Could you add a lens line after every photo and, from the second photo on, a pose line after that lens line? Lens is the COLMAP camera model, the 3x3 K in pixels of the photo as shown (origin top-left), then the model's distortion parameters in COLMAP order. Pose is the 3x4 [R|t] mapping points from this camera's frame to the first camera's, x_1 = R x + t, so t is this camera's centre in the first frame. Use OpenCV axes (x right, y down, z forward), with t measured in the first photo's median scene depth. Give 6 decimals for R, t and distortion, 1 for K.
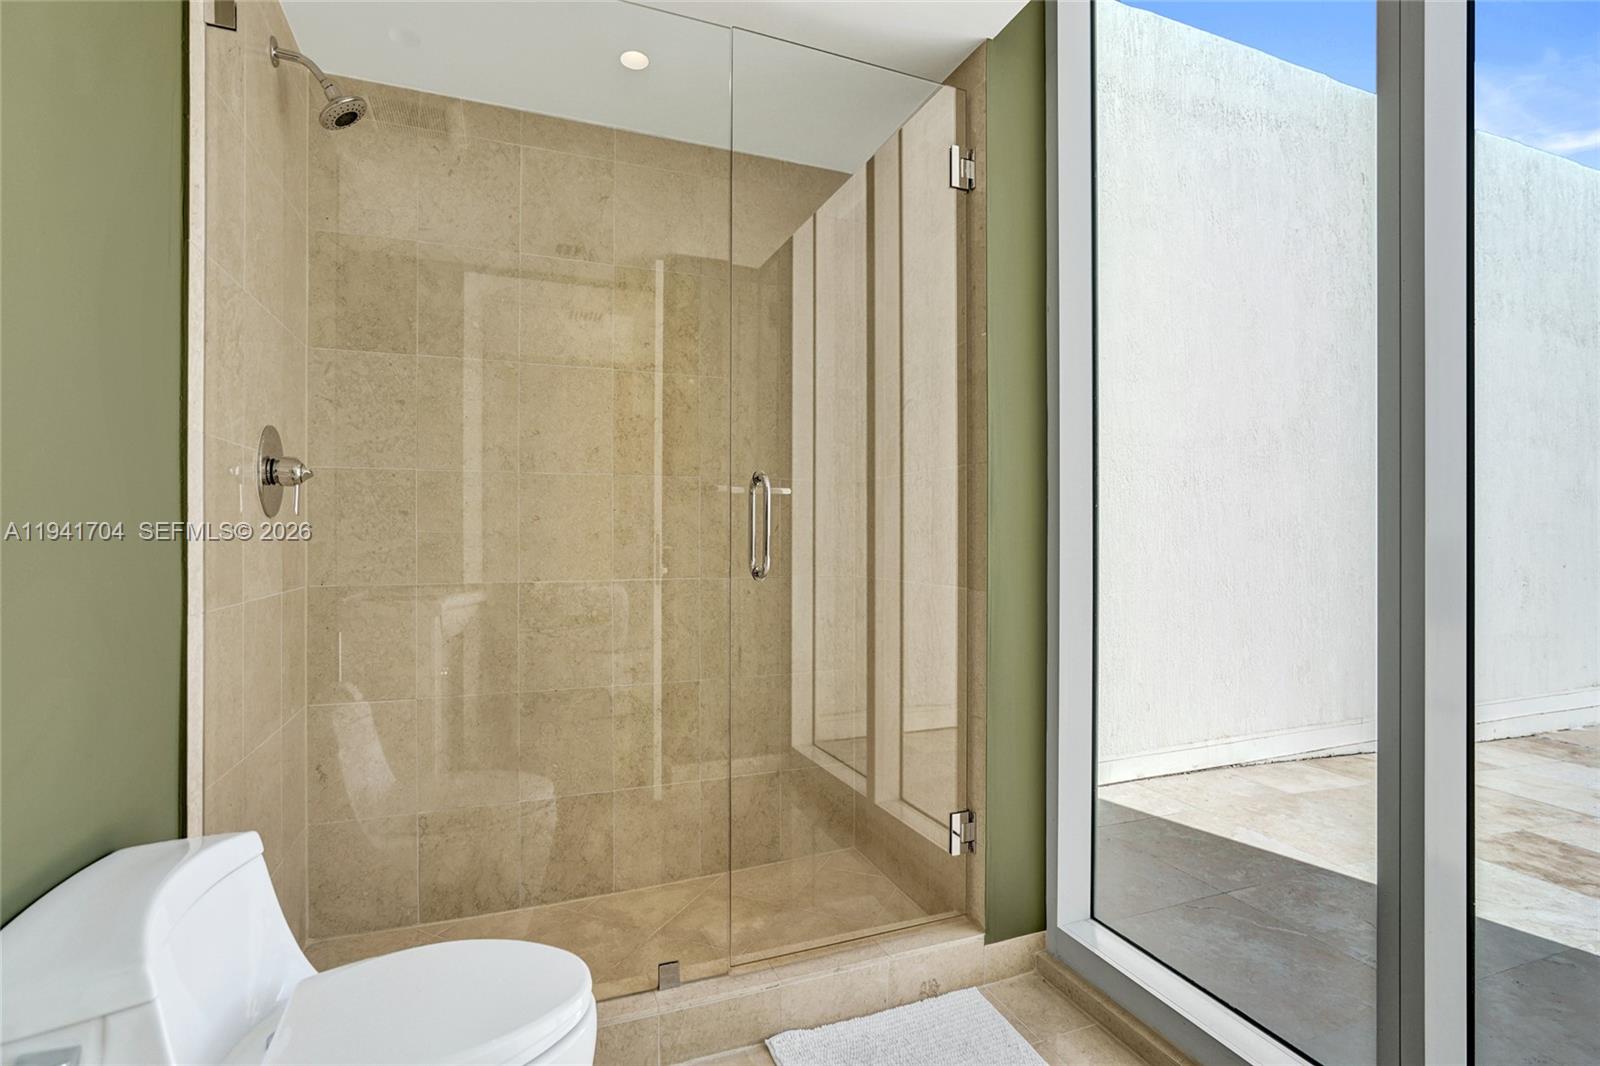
lens RADIAL K [[754.2, 0, 800.0], [0, 754.2, 533.0], [0, 0, 1]] dist [0.002444, 0.000021]
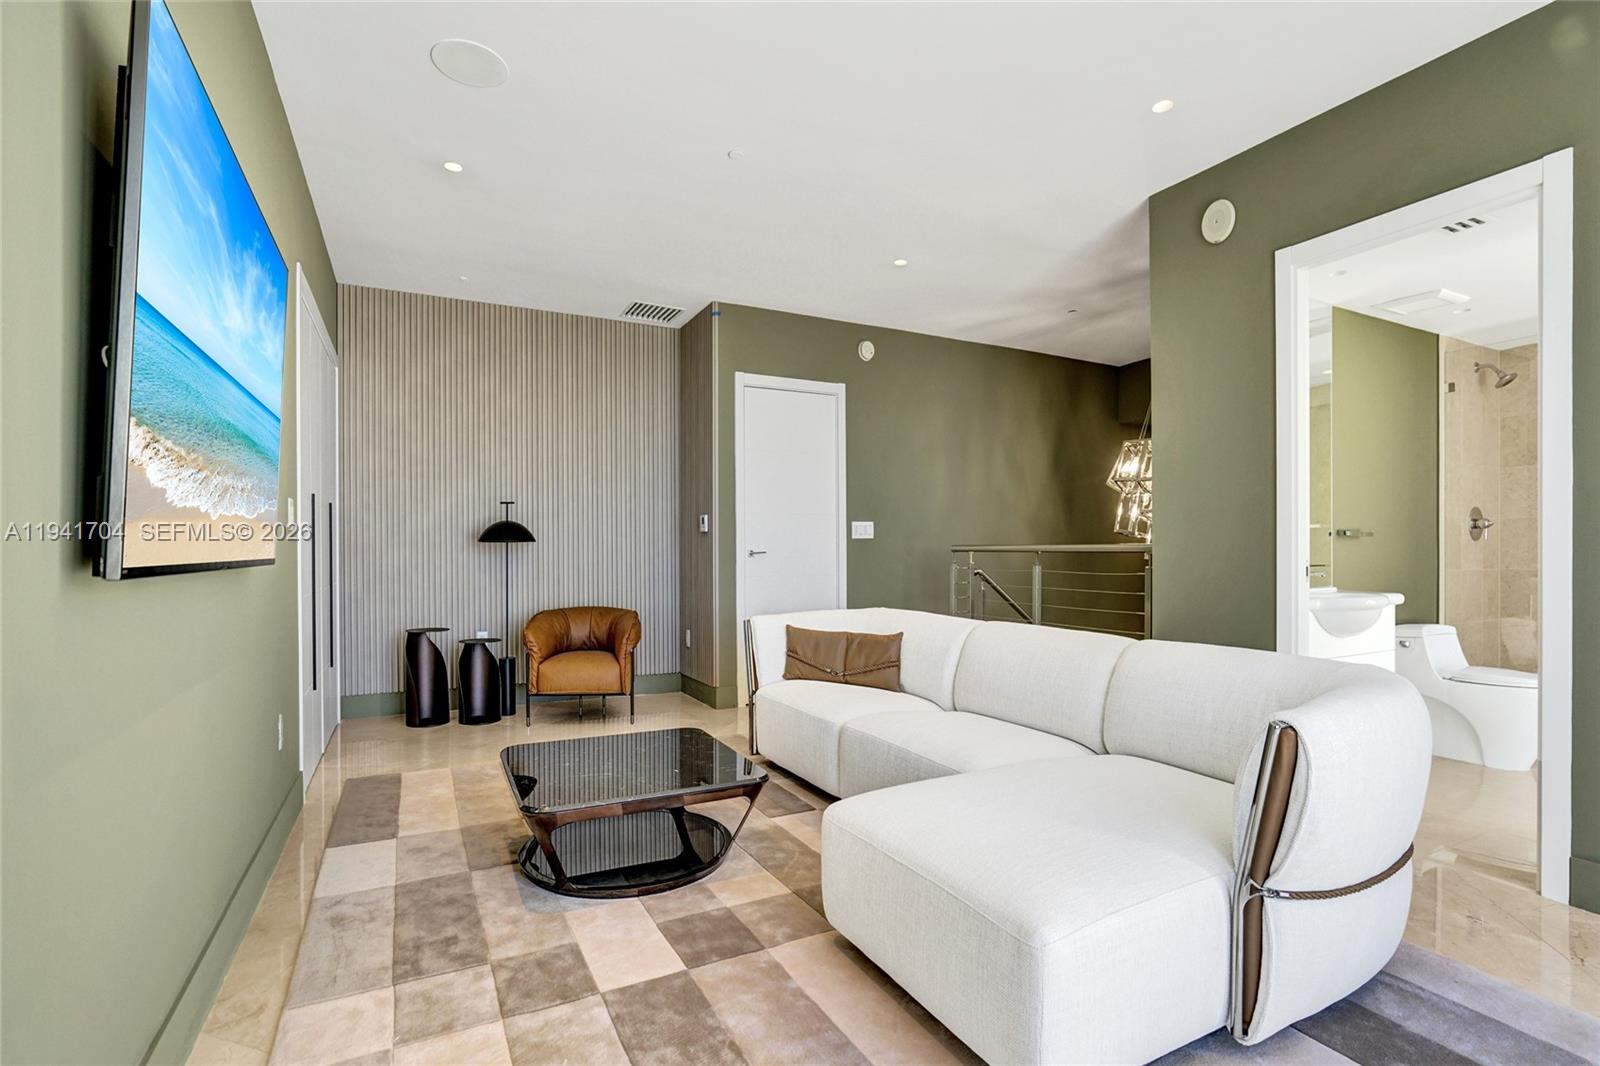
lens RADIAL K [[754.2, 0, 800.0], [0, 754.2, 533.0], [0, 0, 1]] dist [0.002444, 0.000021]
pose [[0.123982, -0.019336, -0.992096, 1.705207], [-0.005352, 0.999783, -0.020154, 0.019757], [0.992270, 0.007809, 0.123852, -1.760867]]
